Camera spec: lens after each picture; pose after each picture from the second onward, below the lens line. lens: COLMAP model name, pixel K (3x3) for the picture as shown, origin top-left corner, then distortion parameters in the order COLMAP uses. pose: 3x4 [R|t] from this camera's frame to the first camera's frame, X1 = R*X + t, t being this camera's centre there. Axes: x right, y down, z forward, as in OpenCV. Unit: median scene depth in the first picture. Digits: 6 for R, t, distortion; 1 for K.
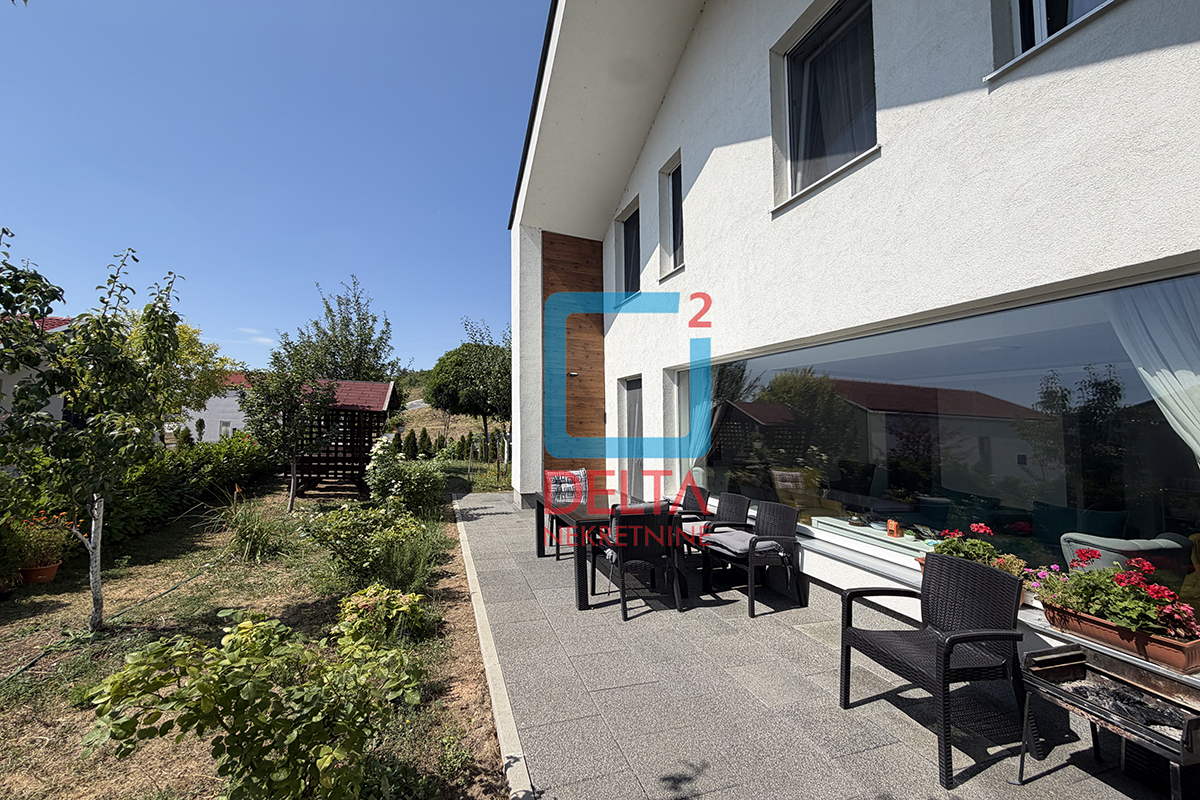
lens RADIAL K [[493.2, 0, 624.4], [0, 493.2, 423.8], [0, 0, 1]] dist [0.004142, -0.001248]
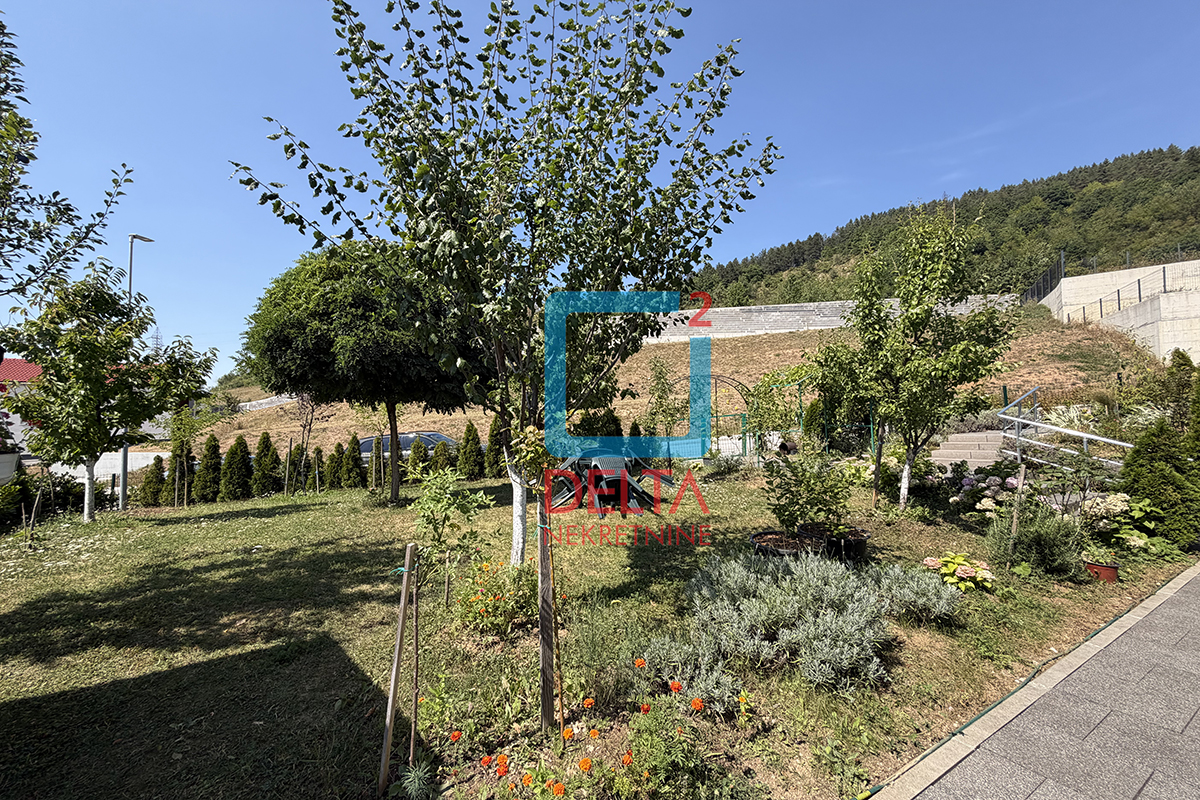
lens RADIAL K [[493.2, 0, 597.8], [0, 493.2, 404.2], [0, 0, 1]] dist [0.004142, -0.001248]
pose [[0.983086, -0.039552, 0.178824, -0.515930], [0.042989, 0.998957, -0.015383, 0.001600], [-0.178029, 0.022810, 0.983761, 1.478826]]
